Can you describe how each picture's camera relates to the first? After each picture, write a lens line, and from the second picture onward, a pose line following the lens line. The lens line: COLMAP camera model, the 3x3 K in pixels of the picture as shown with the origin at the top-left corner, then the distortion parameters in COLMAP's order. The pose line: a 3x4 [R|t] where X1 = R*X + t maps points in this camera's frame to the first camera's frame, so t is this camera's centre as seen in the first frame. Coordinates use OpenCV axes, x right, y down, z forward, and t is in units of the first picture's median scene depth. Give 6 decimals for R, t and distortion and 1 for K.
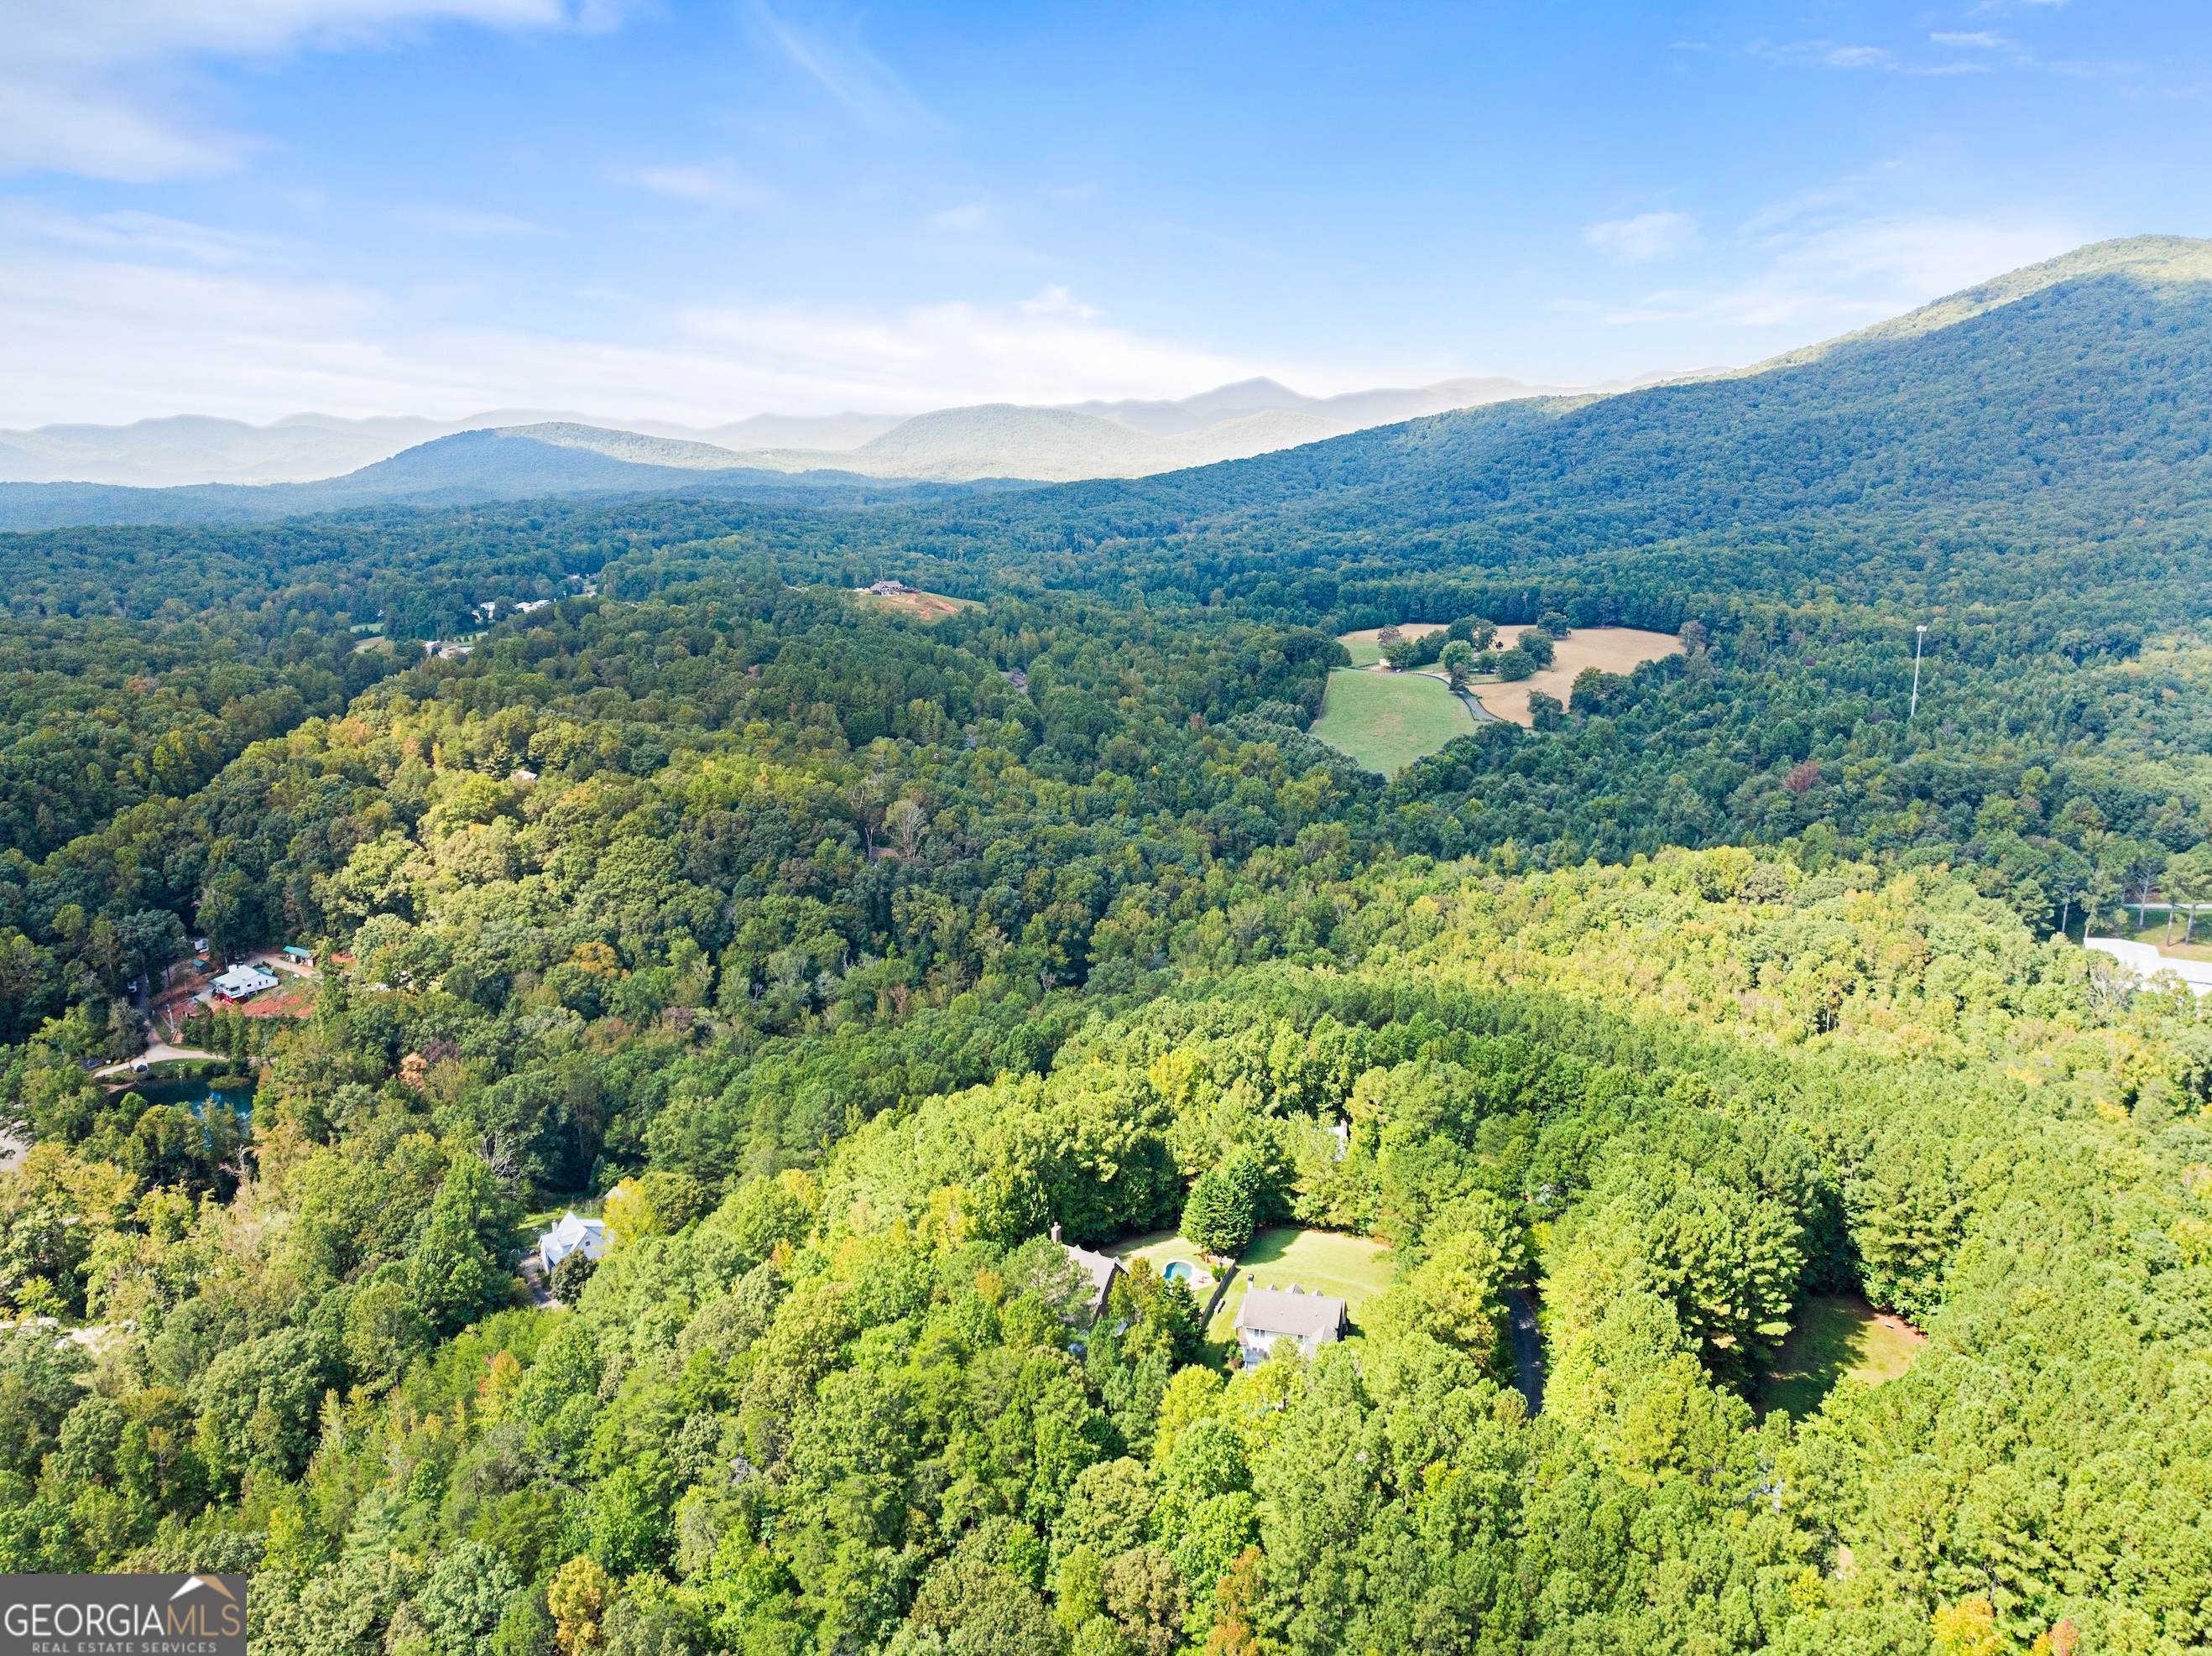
lens RADIAL K [[1531.3, 0, 1106.0], [0, 1531.3, 828.0], [0, 0, 1]] dist [-0.042426, -0.003134]
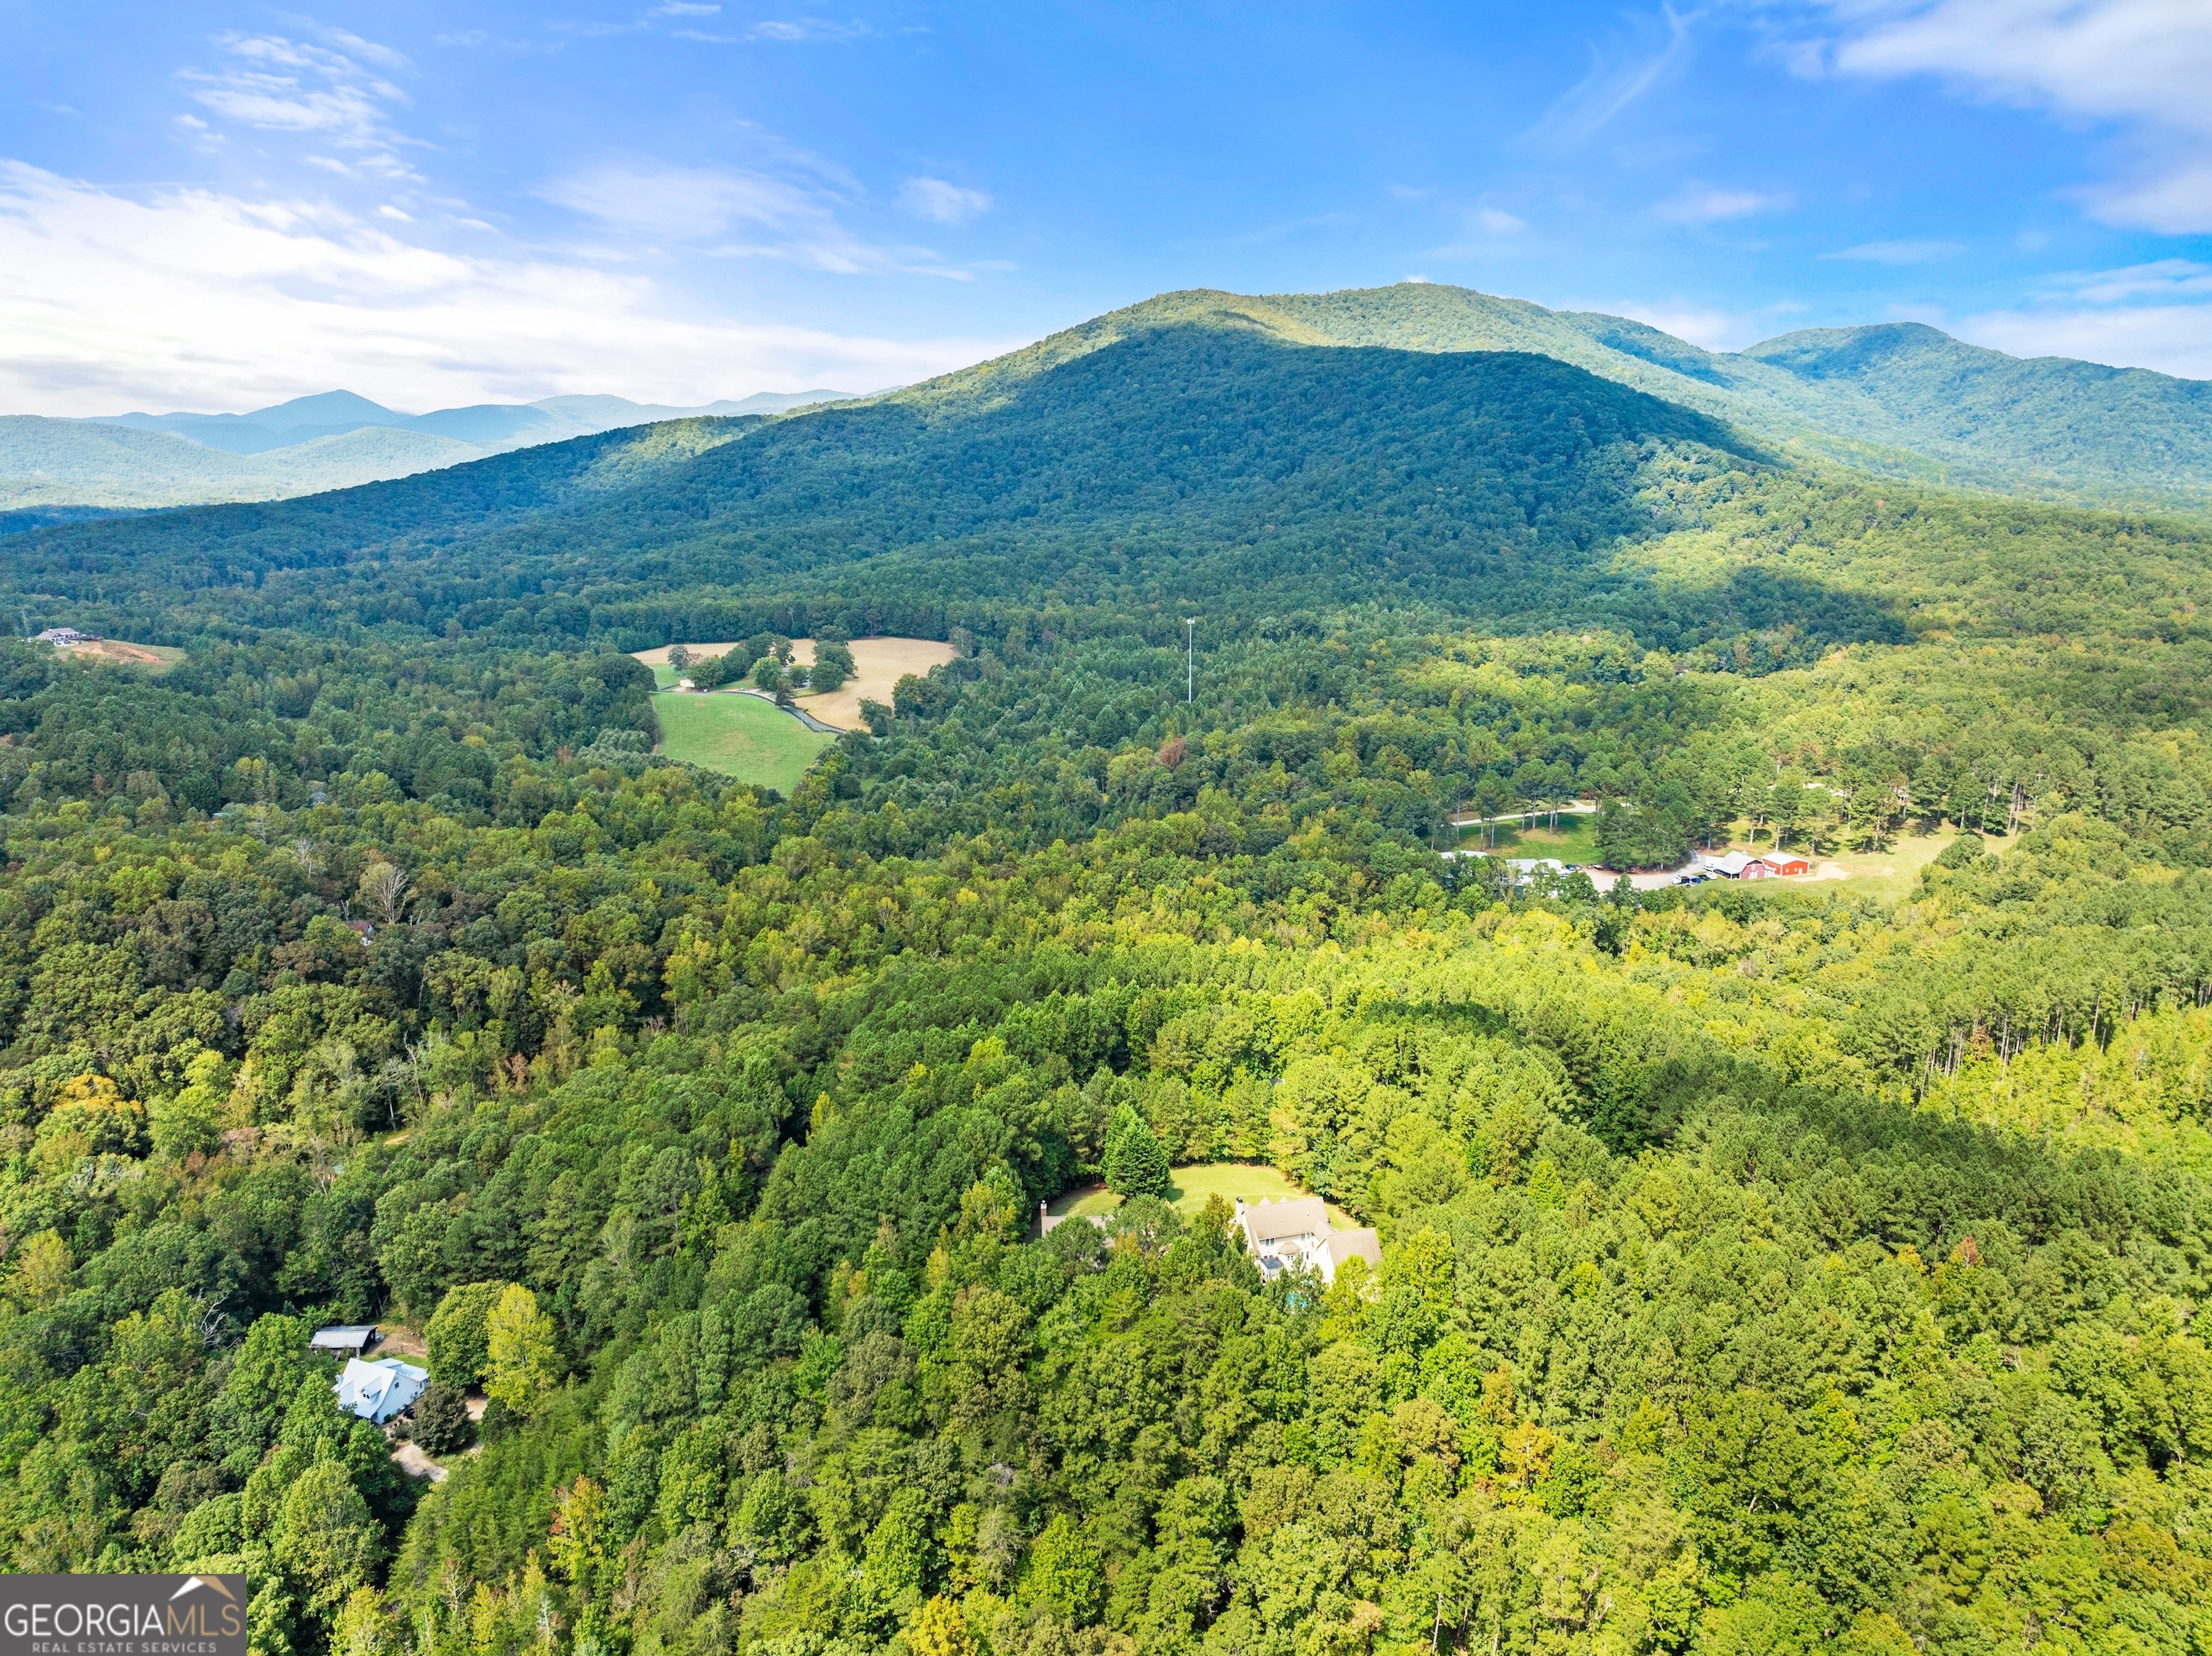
lens RADIAL K [[1531.3, 0, 1106.0], [0, 1531.3, 828.0], [0, 0, 1]] dist [-0.042426, -0.003134]
pose [[0.851301, -0.111648, 0.512661, -0.107153], [0.117453, 0.992852, 0.021188, -0.003755], [-0.511362, 0.042177, 0.858330, 0.010354]]
